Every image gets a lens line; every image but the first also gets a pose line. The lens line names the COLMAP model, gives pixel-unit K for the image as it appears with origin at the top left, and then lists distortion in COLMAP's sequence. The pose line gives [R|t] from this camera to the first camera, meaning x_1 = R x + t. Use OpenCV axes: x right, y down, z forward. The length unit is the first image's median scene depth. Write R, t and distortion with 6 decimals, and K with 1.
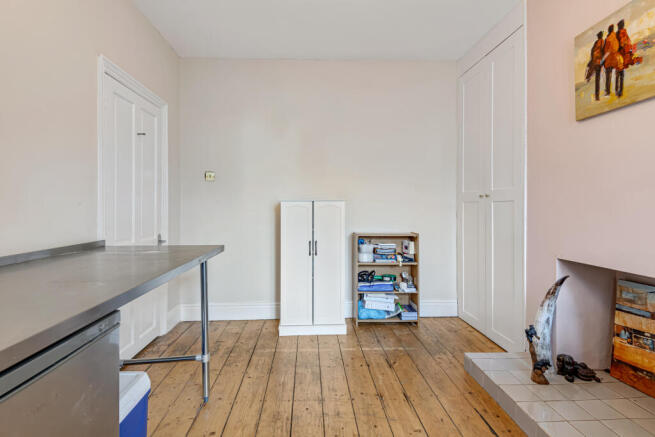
lens RADIAL K [[305.4, 0, 328.6], [0, 305.4, 206.0], [0, 0, 1]] dist [-0.001661, -0.000506]
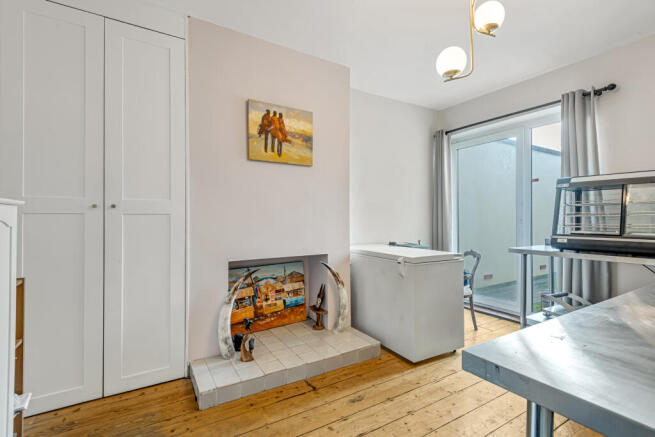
lens RADIAL K [[299.6, 0, 324.3], [0, 299.6, 214.1], [0, 0, 1]] dist [0.025549, -0.011405]
pose [[-0.444528, 0.009138, 0.895719, -0.637428], [-0.002361, 0.999933, -0.011373, -0.012426], [-0.895762, -0.007170, -0.444476, 1.438042]]
